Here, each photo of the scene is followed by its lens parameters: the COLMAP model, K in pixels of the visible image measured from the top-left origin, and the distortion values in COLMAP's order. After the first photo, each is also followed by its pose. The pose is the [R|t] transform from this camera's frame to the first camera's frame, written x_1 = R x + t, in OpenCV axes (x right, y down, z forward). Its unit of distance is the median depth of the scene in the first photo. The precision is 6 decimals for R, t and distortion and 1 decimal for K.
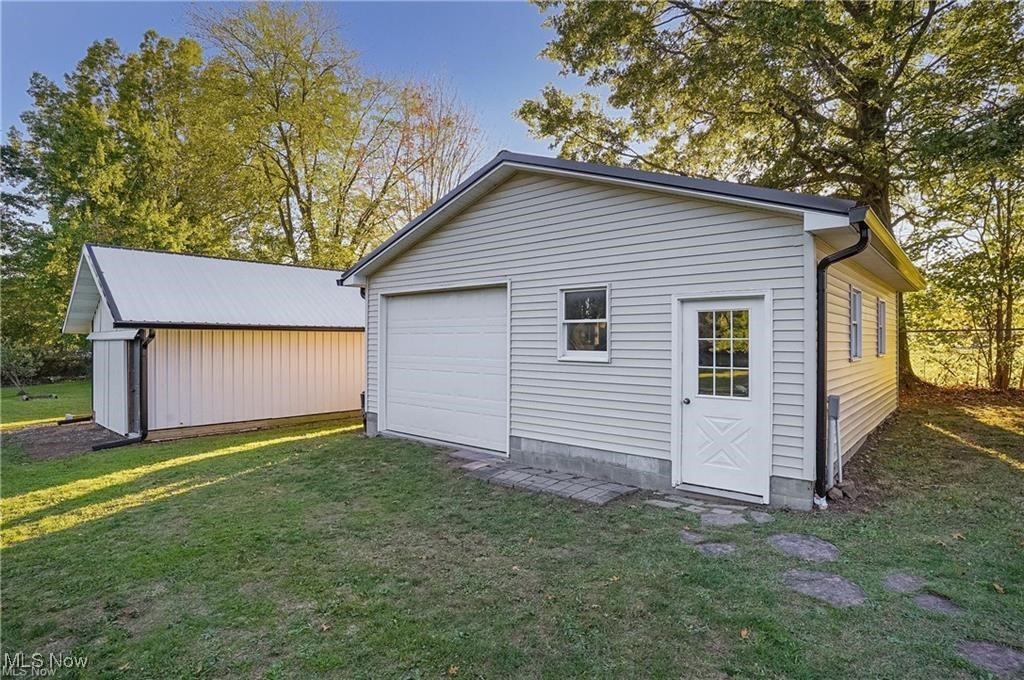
lens RADIAL K [[531.6, 0, 519.8], [0, 531.6, 340.3], [0, 0, 1]] dist [-0.022774, 0.006562]
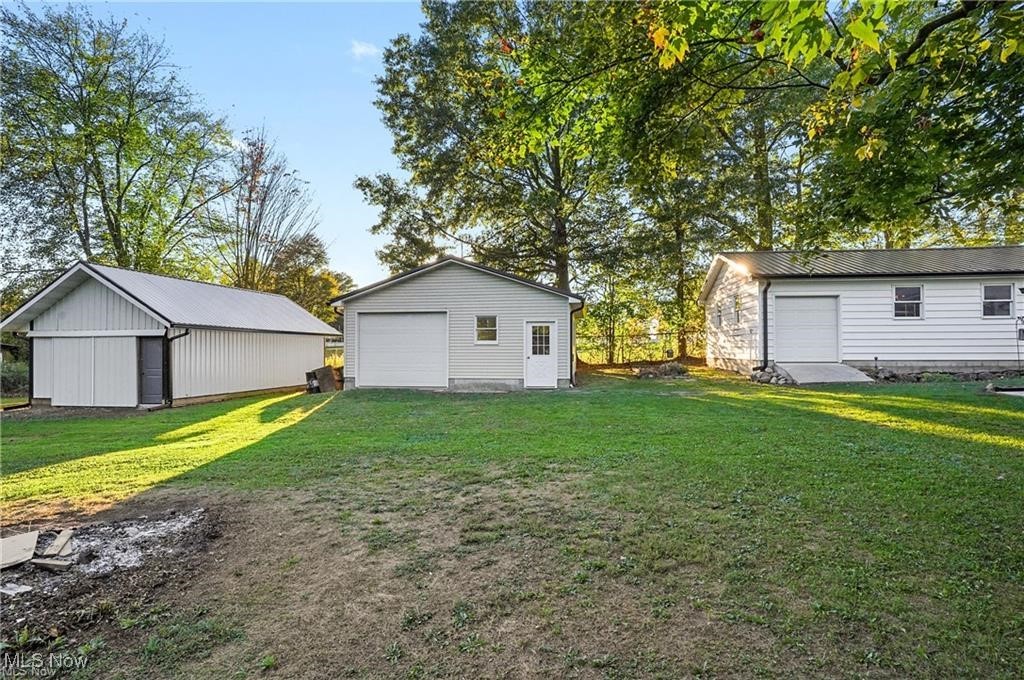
lens RADIAL K [[531.6, 0, 508.0], [0, 531.6, 342.3], [0, 0, 1]] dist [-0.022774, 0.006562]
pose [[0.848418, 0.004028, 0.529312, -1.038368], [0.005447, 0.999852, -0.016339, 0.065415], [-0.529299, 0.016746, 0.848270, -1.095104]]
